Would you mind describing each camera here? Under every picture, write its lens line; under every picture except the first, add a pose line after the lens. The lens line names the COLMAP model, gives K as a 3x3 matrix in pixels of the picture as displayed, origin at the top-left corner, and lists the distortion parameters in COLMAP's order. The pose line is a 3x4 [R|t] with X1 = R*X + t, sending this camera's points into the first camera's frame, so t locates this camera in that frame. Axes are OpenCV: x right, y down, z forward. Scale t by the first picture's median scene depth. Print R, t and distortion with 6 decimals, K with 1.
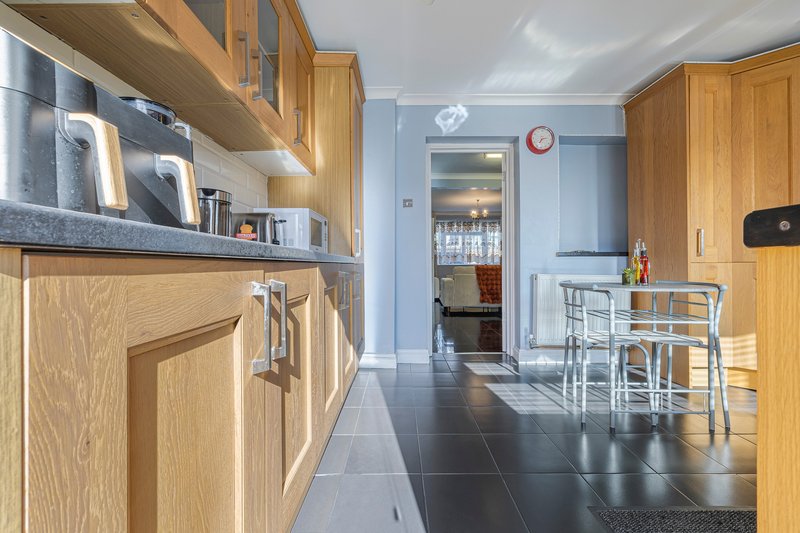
lens RADIAL K [[339.6, 0, 401.6], [0, 339.6, 264.5], [0, 0, 1]] dist [0.001609, 0.000576]
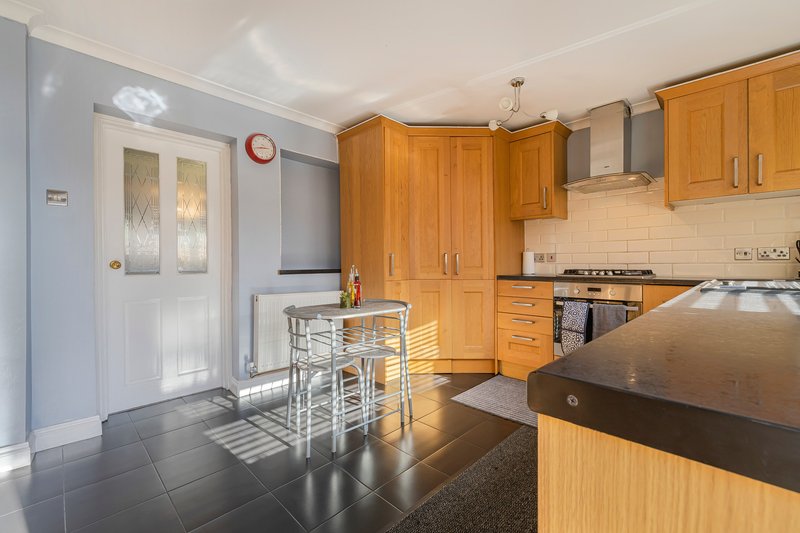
lens RADIAL K [[339.6, 0, 401.6], [0, 339.6, 264.5], [0, 0, 1]] dist [0.001609, 0.000576]
pose [[0.705397, -0.003102, 0.708806, 0.030944], [0.001580, 0.999995, 0.002805, -0.069579], [-0.708811, -0.000859, 0.705398, 0.105346]]
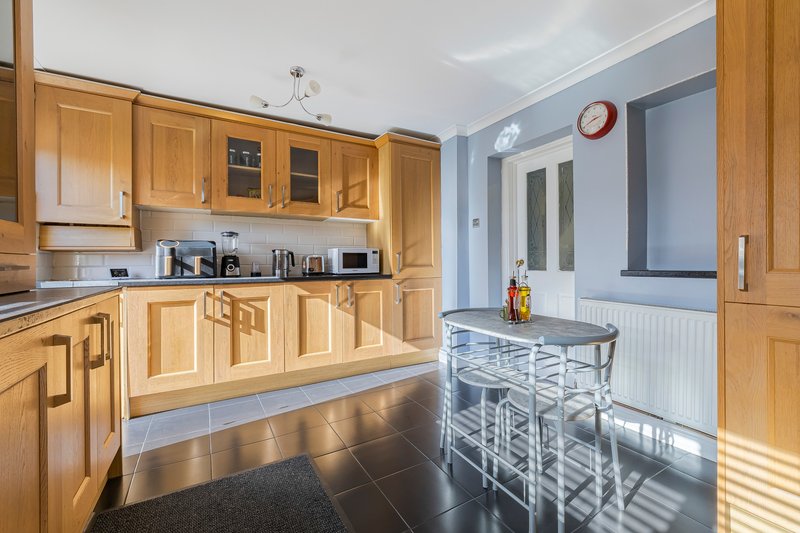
lens RADIAL K [[327.4, 0, 400.0], [0, 327.4, 266.5], [0, 0, 1]] dist [0.000099, 0.000067]
pose [[0.500204, 0.013892, -0.865796, 1.025750], [0.004587, 0.999815, 0.018692, -0.076030], [0.865895, -0.013321, 0.500048, 0.328963]]
